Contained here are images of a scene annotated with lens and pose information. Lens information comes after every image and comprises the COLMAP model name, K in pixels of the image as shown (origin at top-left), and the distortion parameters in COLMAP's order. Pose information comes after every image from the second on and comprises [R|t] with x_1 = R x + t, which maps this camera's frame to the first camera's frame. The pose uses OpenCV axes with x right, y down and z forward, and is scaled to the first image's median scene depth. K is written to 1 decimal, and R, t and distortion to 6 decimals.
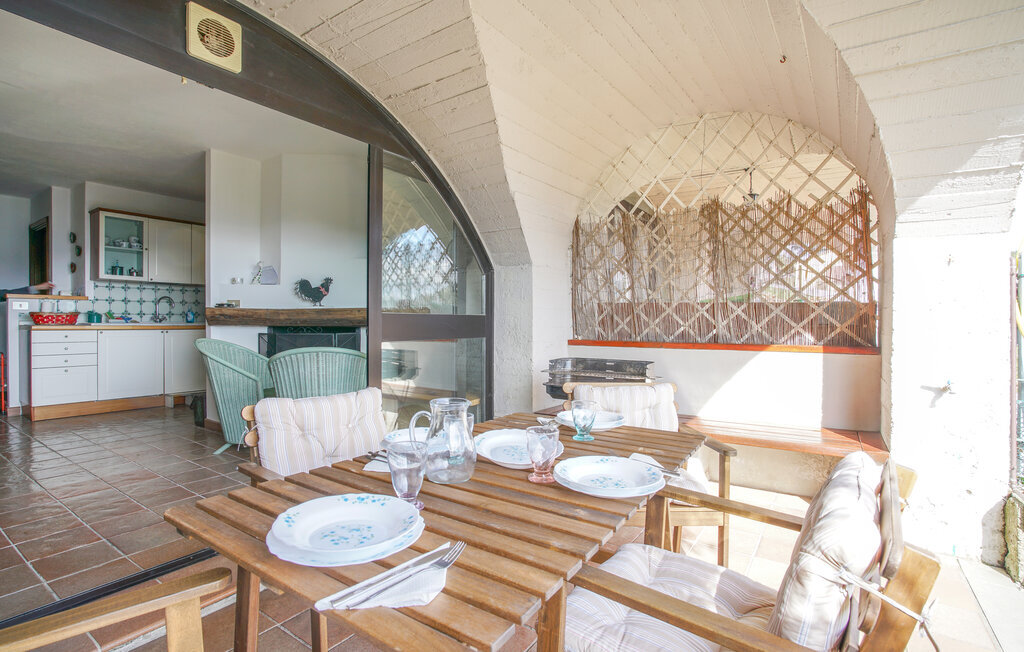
lens RADIAL K [[484.8, 0, 503.1], [0, 484.8, 329.6], [0, 0, 1]] dist [-0.041978, 0.012817]
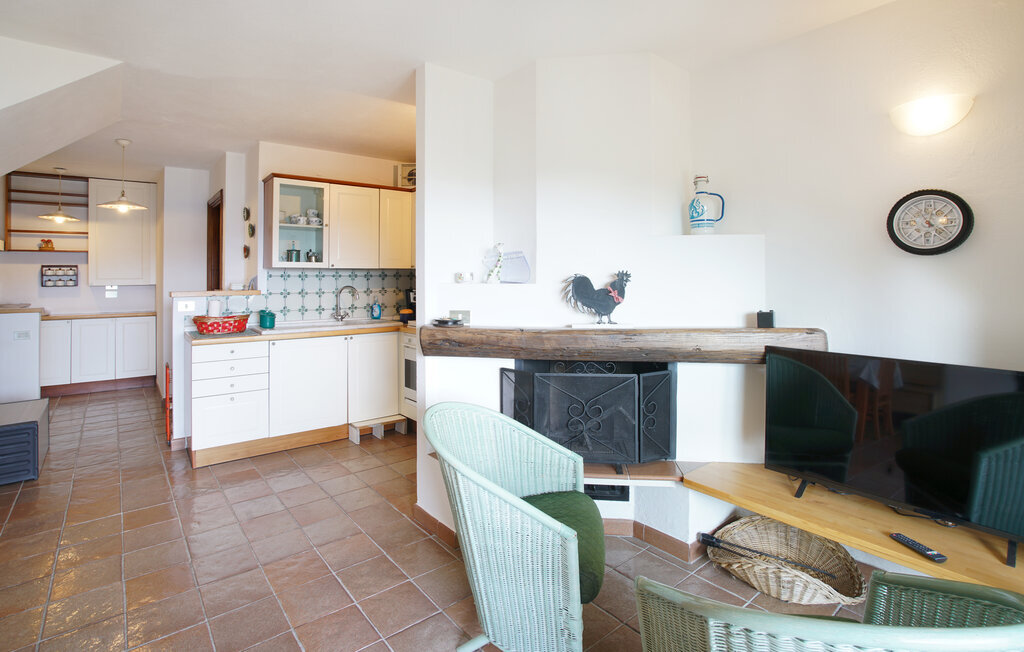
lens RADIAL K [[484.8, 0, 490.6], [0, 484.8, 270.3], [0, 0, 1]] dist [-0.041978, 0.012817]
pose [[0.955821, -0.010194, -0.293774, -0.297573], [0.001706, 0.999574, -0.029133, -0.079904], [0.293946, 0.027345, 0.955431, 0.370796]]
